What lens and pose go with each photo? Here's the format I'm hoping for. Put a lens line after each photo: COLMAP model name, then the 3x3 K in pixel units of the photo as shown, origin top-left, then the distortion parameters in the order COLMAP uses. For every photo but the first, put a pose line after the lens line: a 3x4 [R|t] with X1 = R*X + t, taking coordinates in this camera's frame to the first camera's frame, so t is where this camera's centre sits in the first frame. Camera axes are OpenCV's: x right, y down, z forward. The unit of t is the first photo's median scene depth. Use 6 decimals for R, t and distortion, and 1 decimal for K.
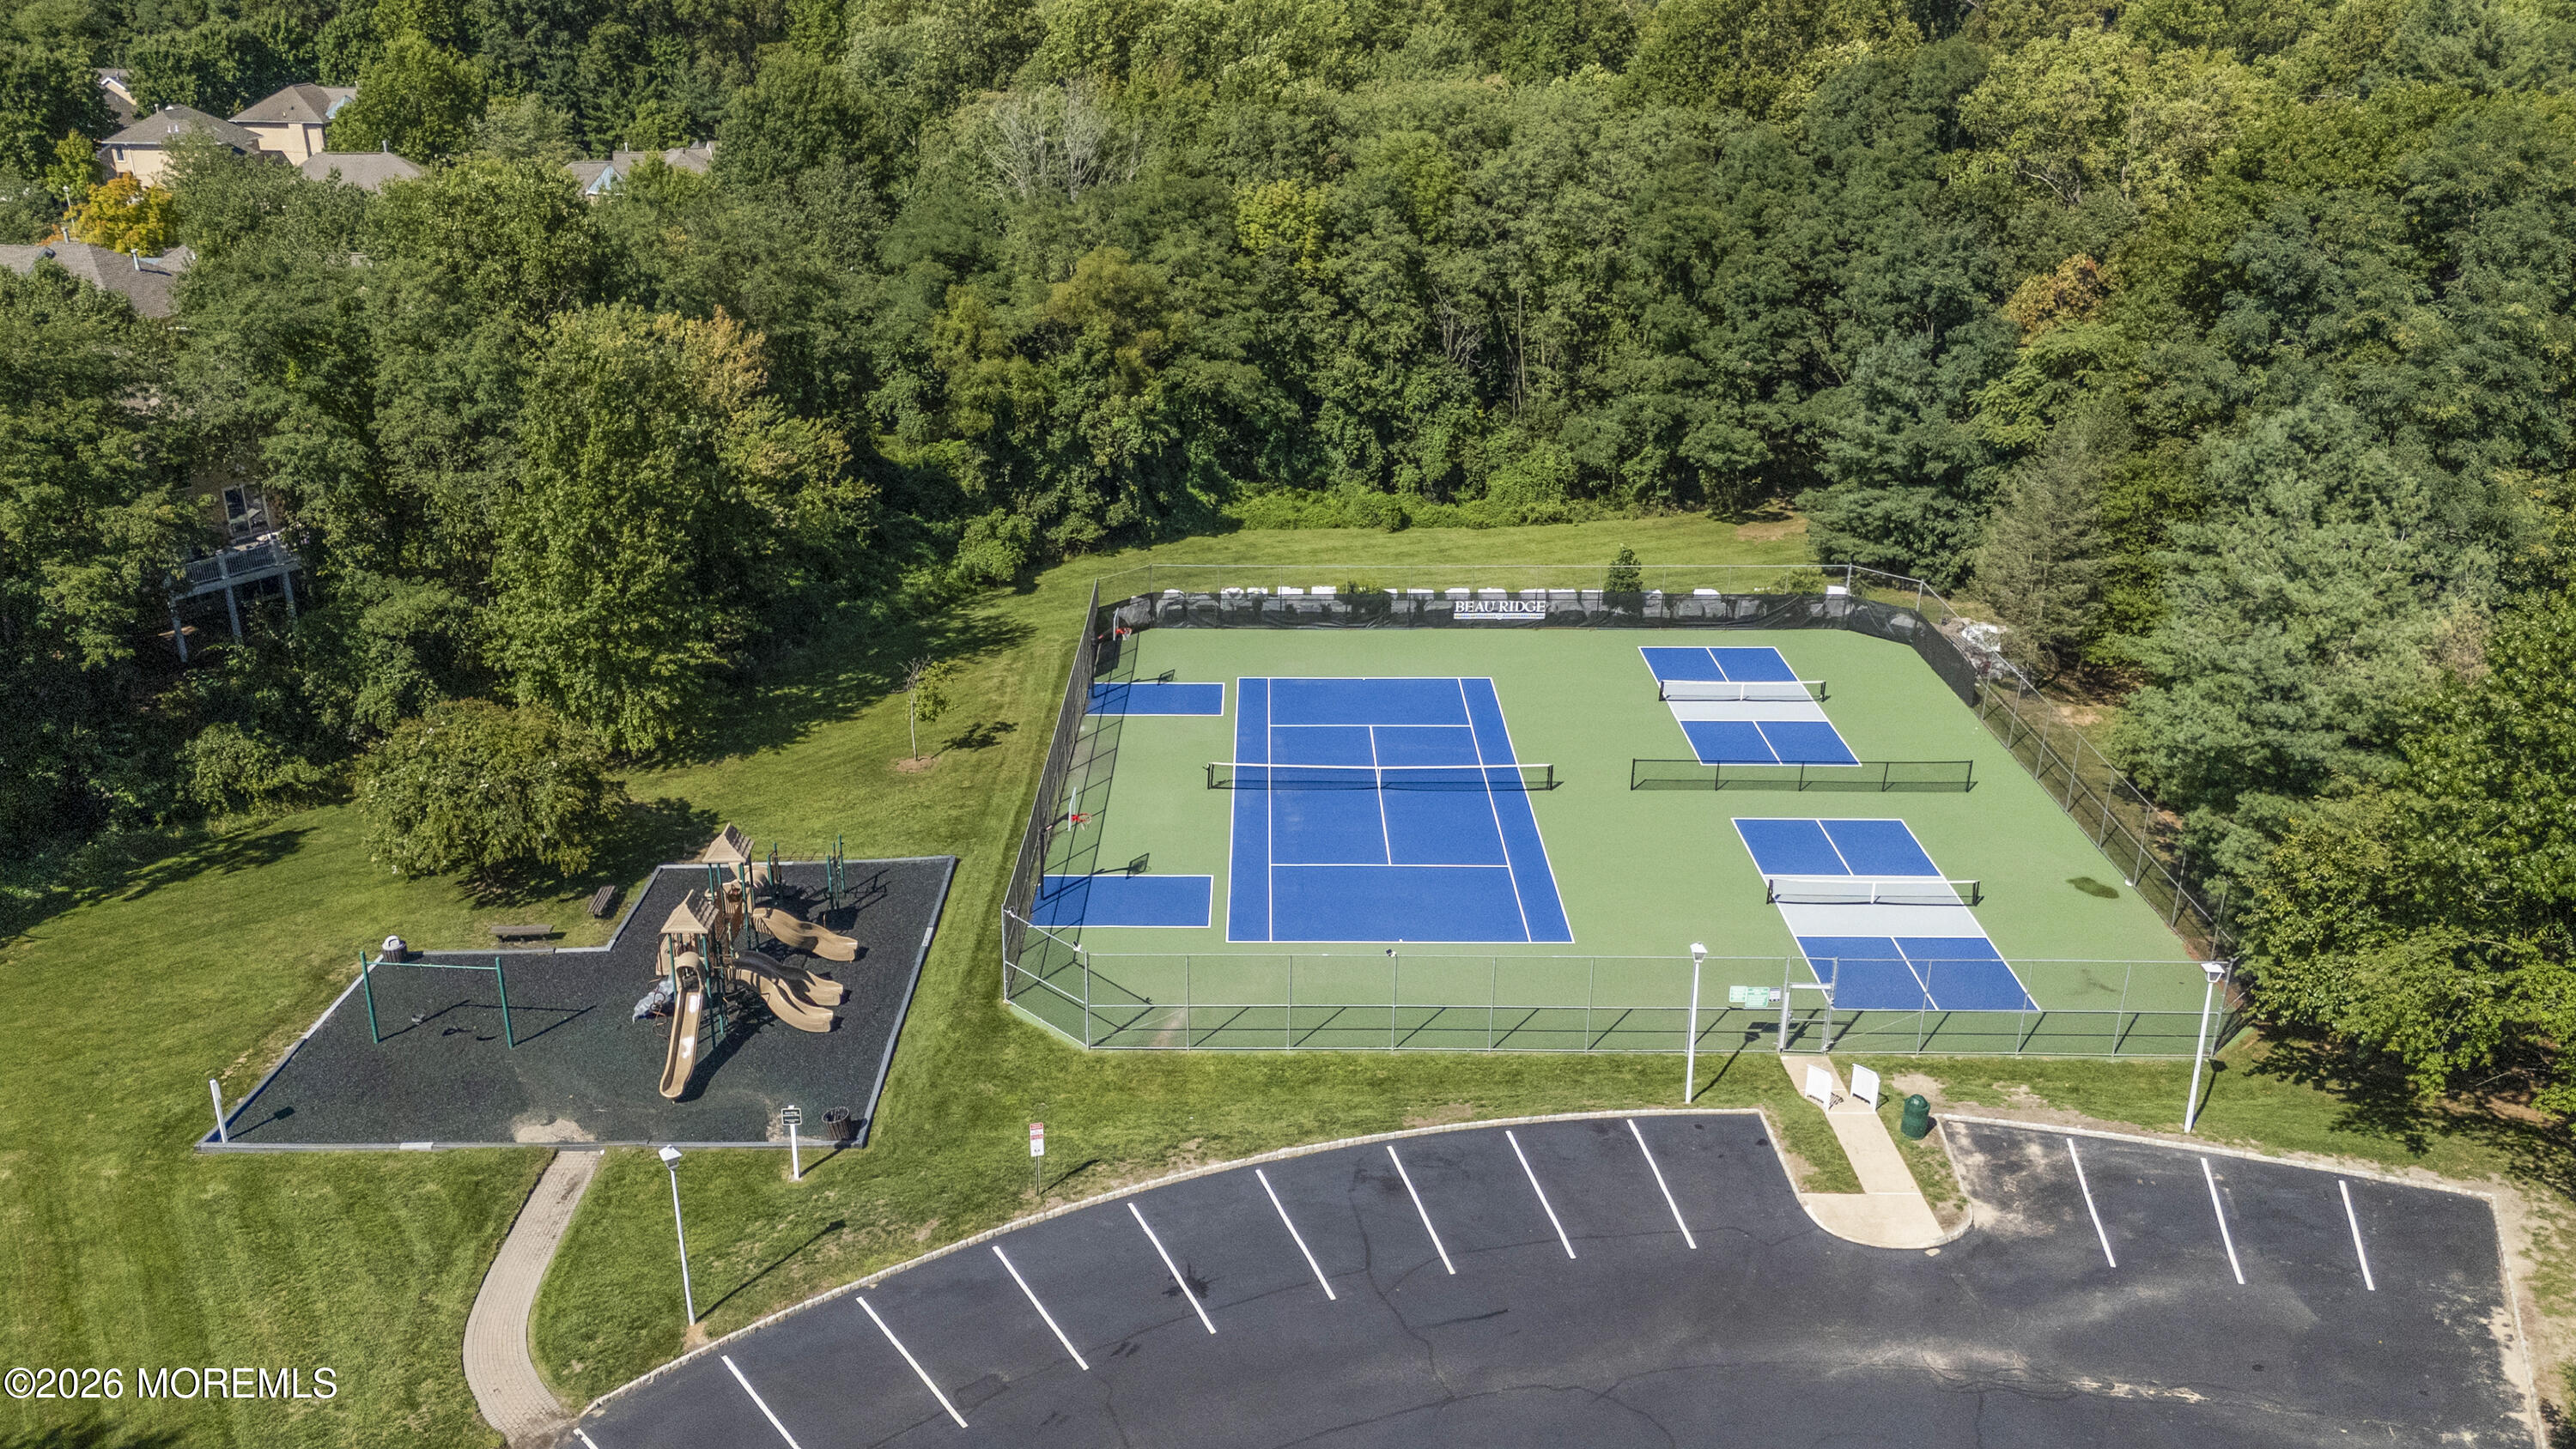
lens RADIAL K [[1942.7, 0, 1284.9], [0, 1942.7, 717.1], [0, 0, 1]] dist [0.081922, -0.083977]
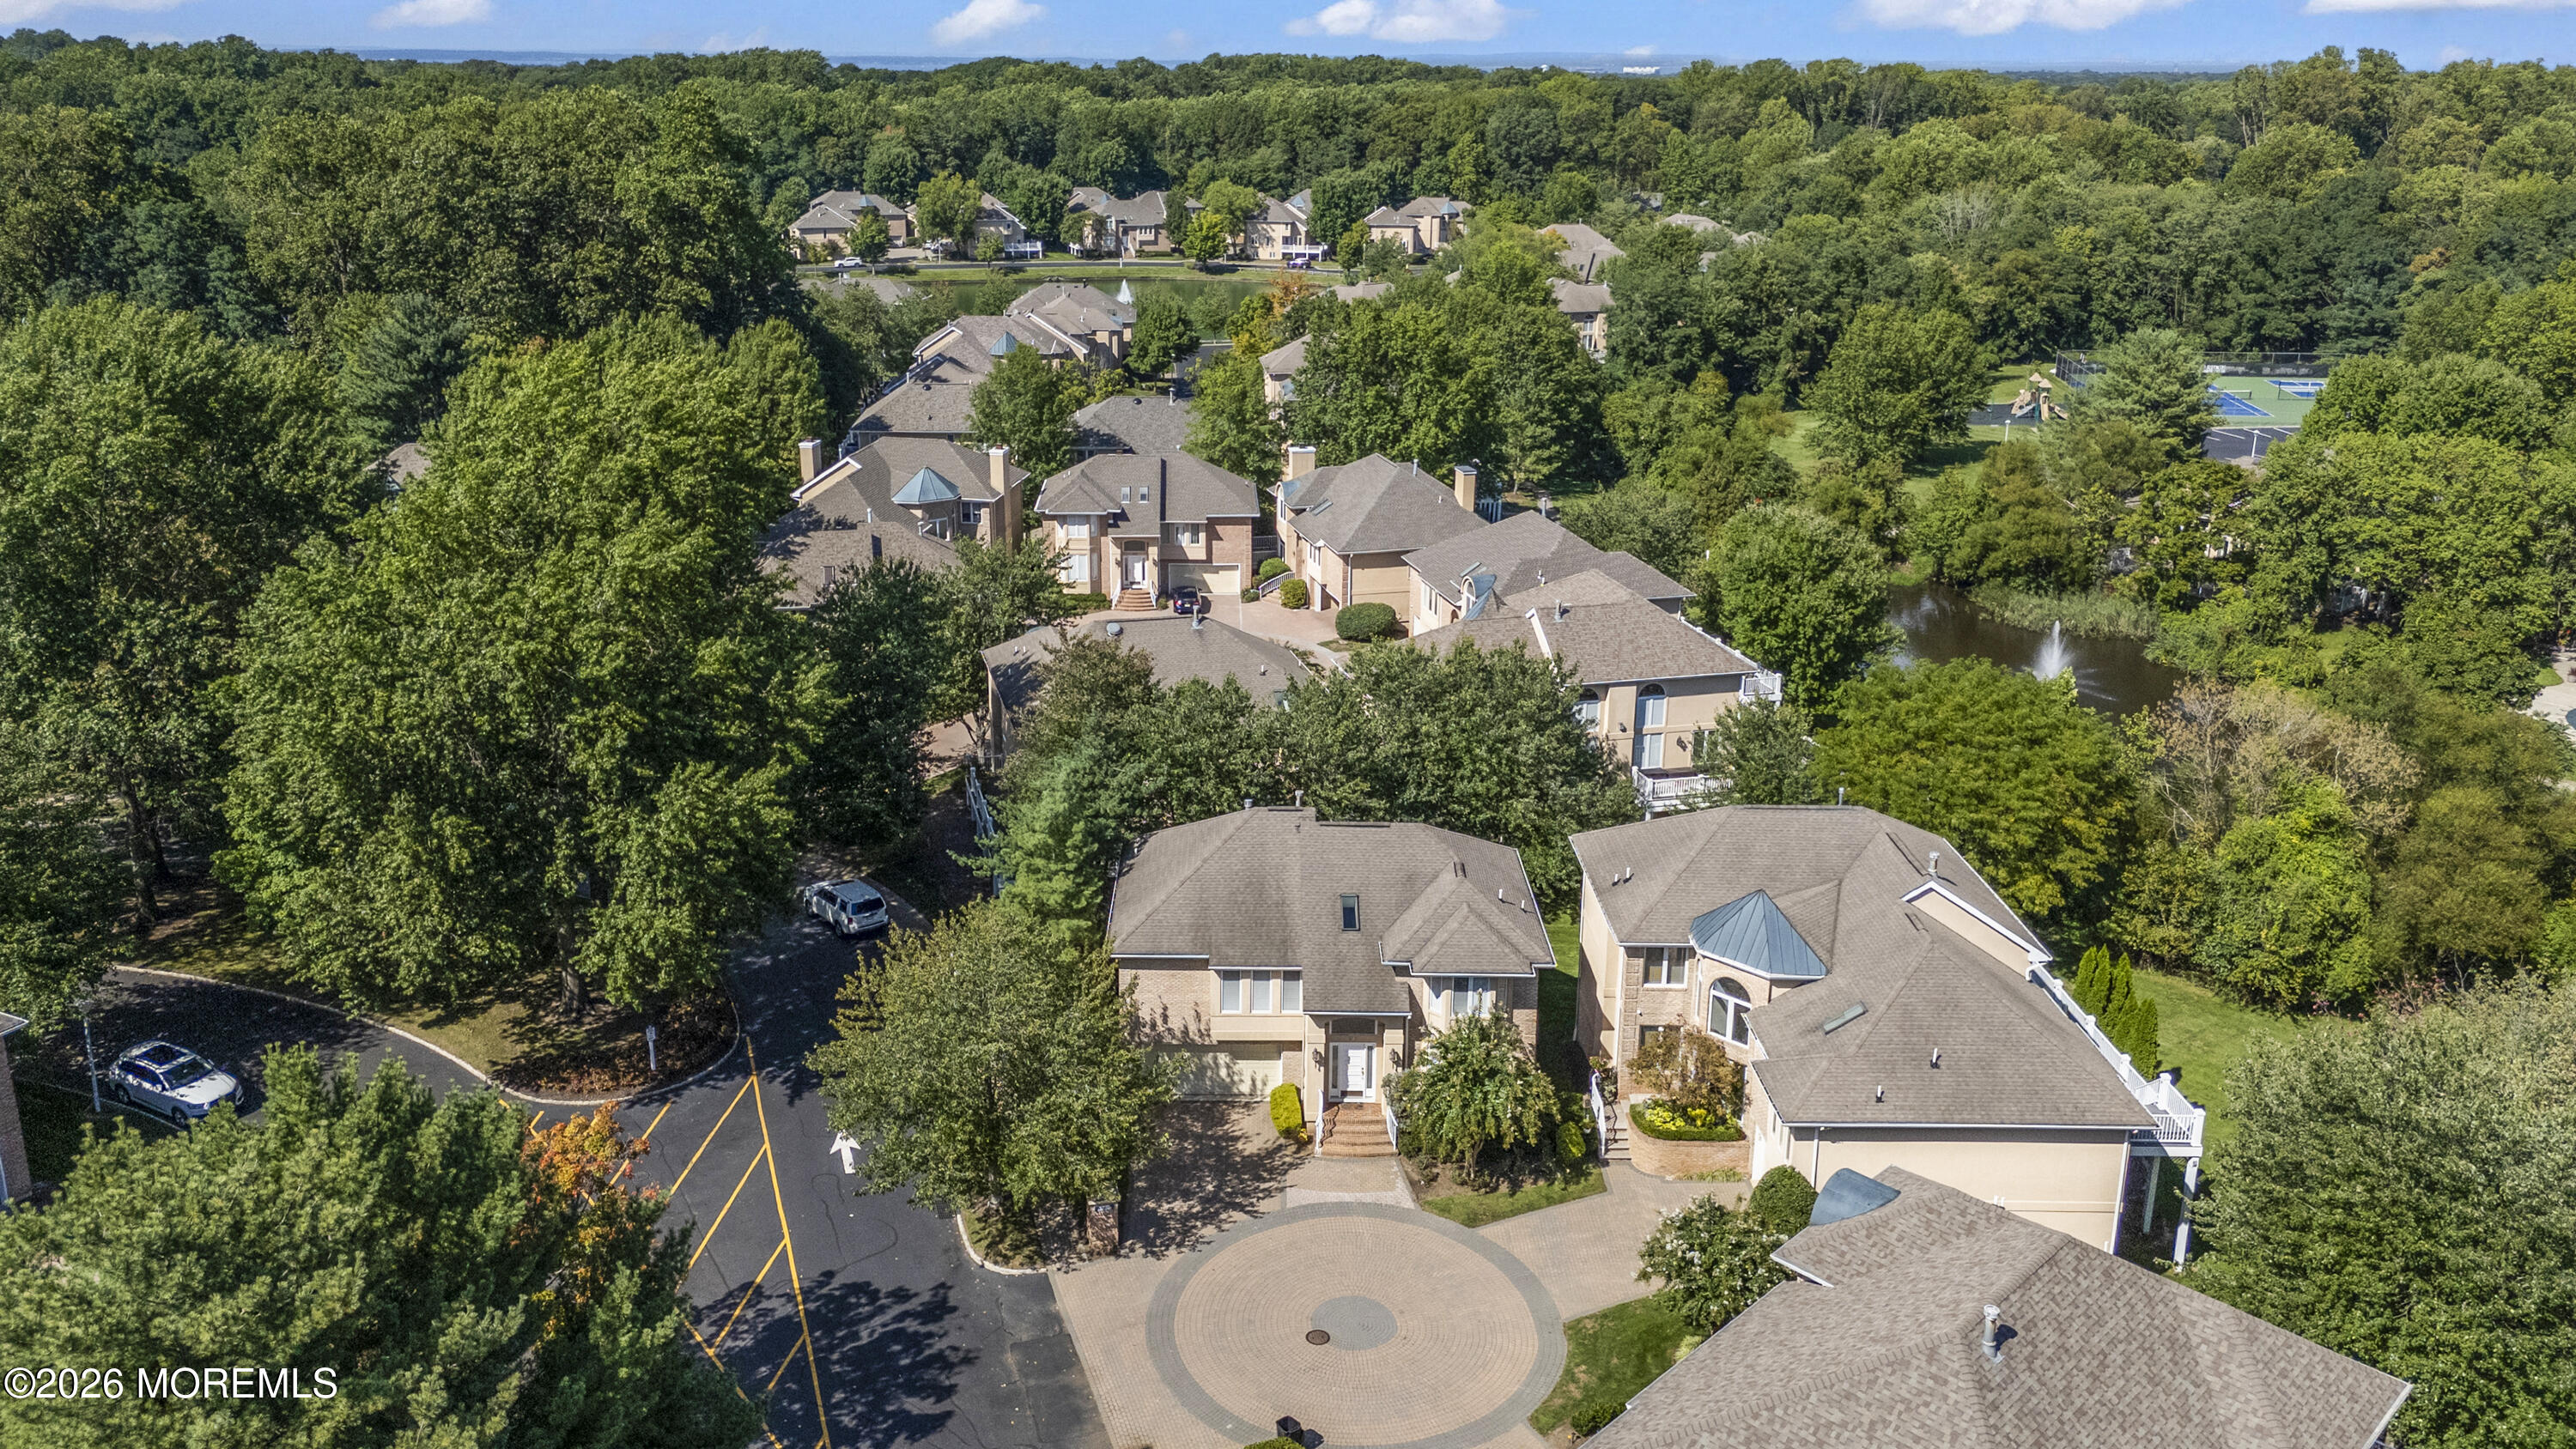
lens RADIAL K [[1950.3, 0, 1244.5], [0, 1950.3, 658.3], [0, 0, 1]] dist [0.059189, -0.040354]
pose [[0.983506, 0.042924, -0.175706, -0.590331], [-0.057647, 0.995161, -0.079566, 0.535575], [0.171441, 0.088382, 0.981222, -1.590050]]
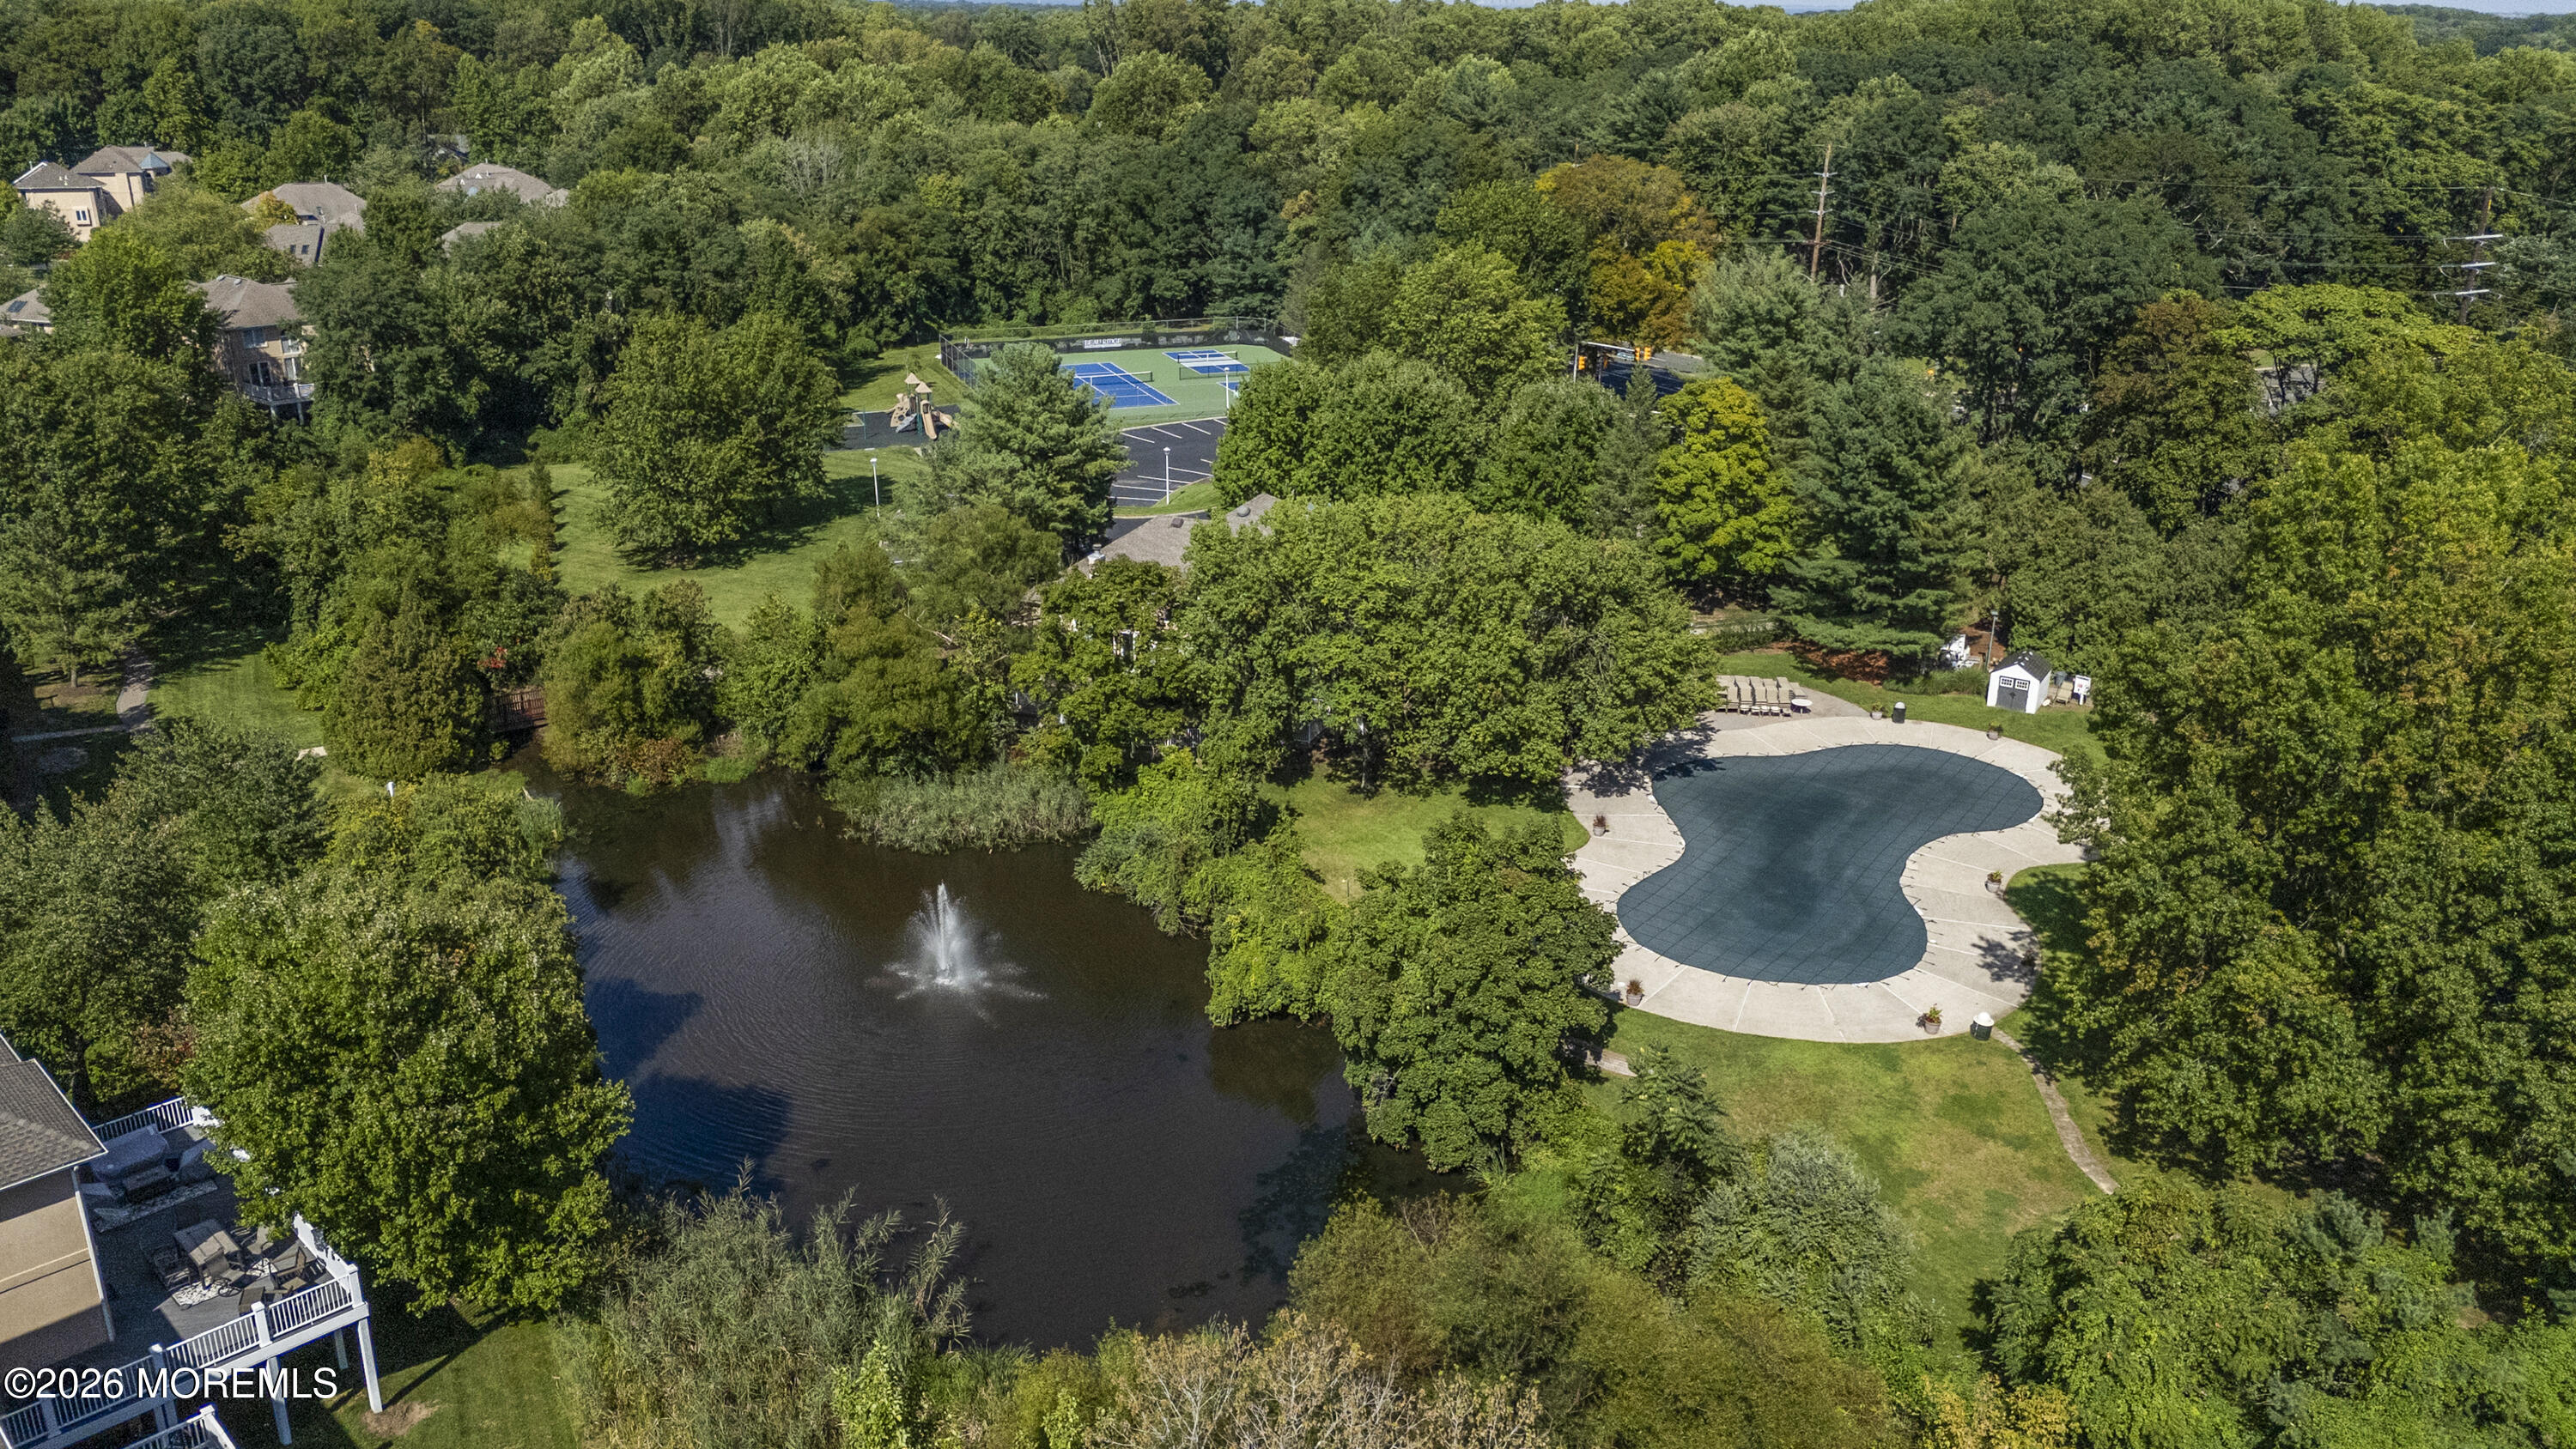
lens RADIAL K [[1921.1, 0, 1292.2], [0, 1921.1, 722.3], [0, 0, 1]] dist [0.079537, -0.079082]
pose [[0.934696, -0.125692, 0.332483, -0.426703], [0.130854, 0.991378, 0.006917, 0.346708], [-0.330485, 0.037042, 0.943084, -1.067417]]
